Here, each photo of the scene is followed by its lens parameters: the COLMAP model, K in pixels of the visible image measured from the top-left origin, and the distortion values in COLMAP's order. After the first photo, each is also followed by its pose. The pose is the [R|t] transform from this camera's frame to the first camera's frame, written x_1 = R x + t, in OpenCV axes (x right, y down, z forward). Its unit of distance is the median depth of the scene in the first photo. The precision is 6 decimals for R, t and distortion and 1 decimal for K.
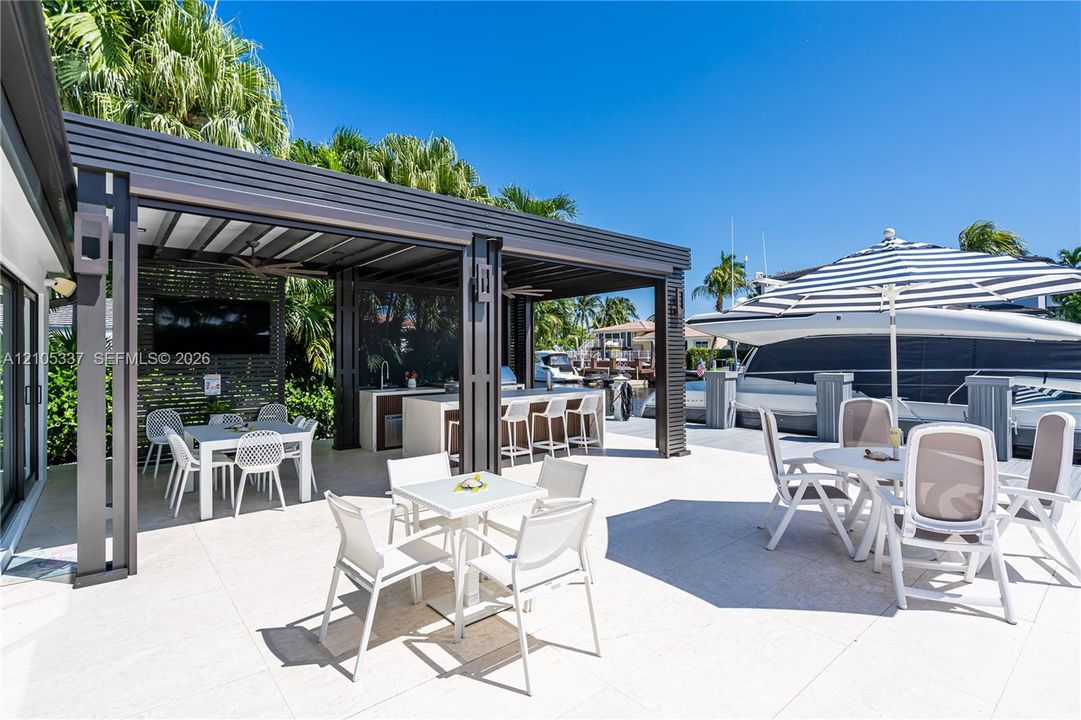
lens RADIAL K [[521.8, 0, 543.8], [0, 521.8, 349.7], [0, 0, 1]] dist [-0.012408, -0.000130]
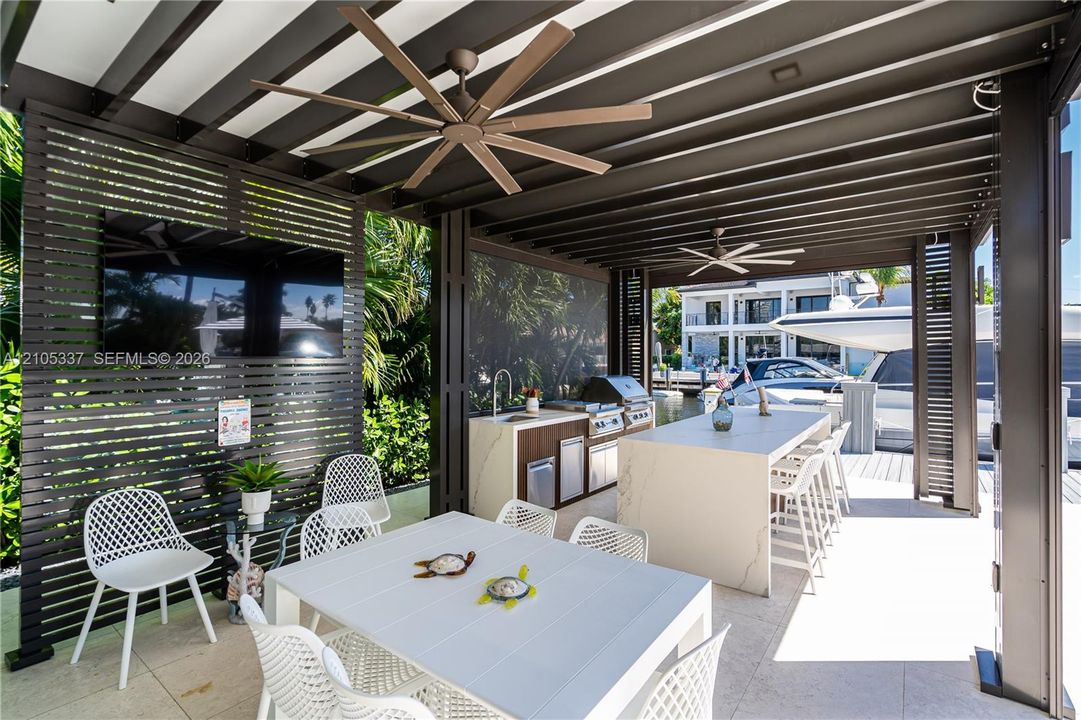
lens RADIAL K [[494.3, 0, 537.6], [0, 494.3, 359.5], [0, 0, 1]] dist [0.004339, -0.000092]
pose [[0.979213, 0.004510, 0.202786, -0.380261], [-0.005720, 0.999969, 0.005381, 0.005906], [-0.202755, -0.006429, 0.979208, 0.420900]]
